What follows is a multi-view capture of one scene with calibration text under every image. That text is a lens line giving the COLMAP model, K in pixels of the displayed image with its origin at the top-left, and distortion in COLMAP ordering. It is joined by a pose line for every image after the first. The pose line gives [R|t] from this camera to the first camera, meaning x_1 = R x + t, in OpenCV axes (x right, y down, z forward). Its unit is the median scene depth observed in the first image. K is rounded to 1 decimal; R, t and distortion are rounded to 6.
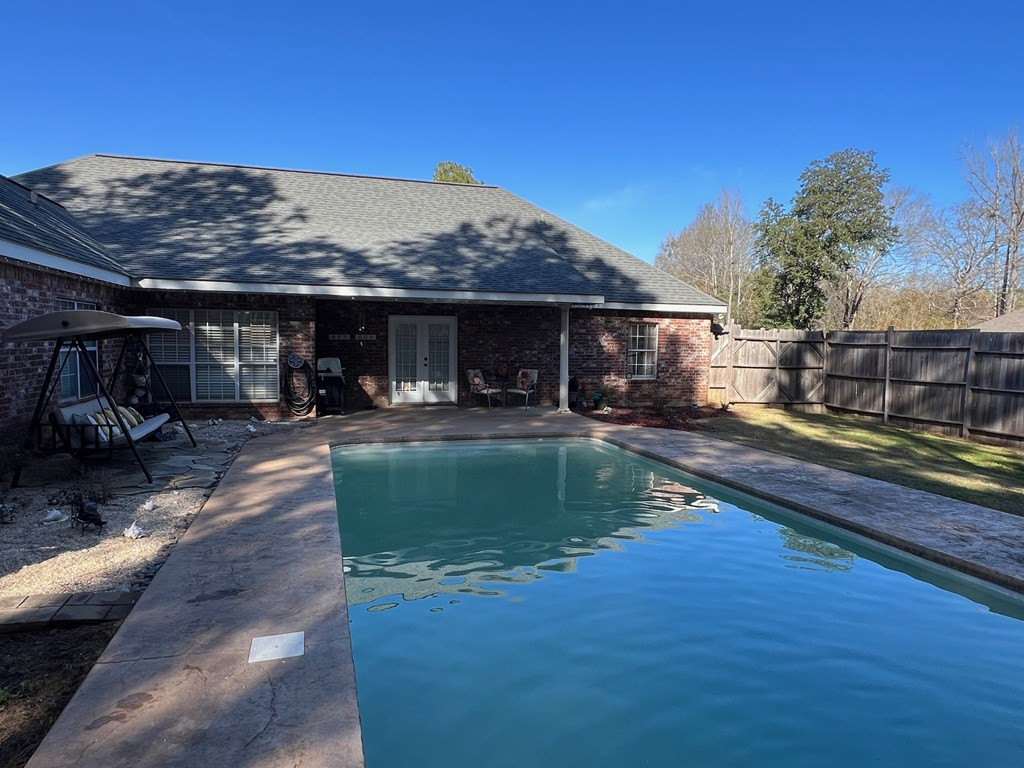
lens RADIAL K [[675.5, 0, 512.0], [0, 675.5, 384.0], [0, 0, 1]] dist [-0.000516, 0.000176]
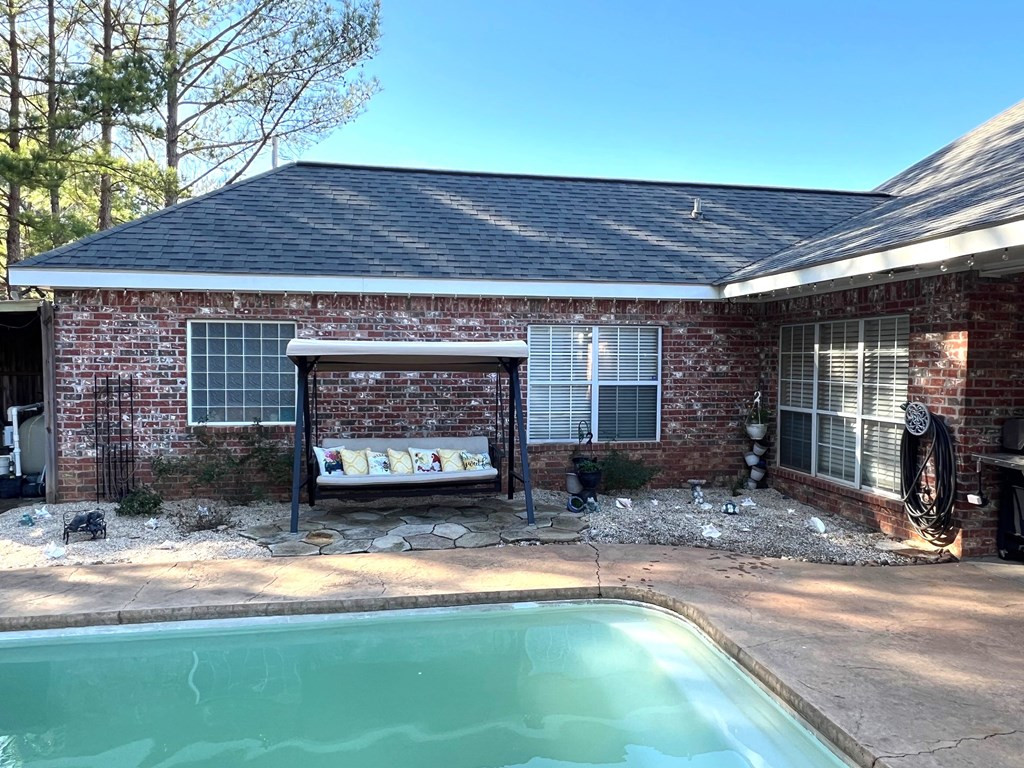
lens RADIAL K [[675.5, 0, 512.0], [0, 675.5, 384.0], [0, 0, 1]] dist [-0.000516, 0.000176]
pose [[-0.108661, 0.015815, -0.993953, 0.160186], [-0.072243, 0.997104, 0.023763, -0.049376], [0.991450, 0.074389, -0.107204, 0.780029]]
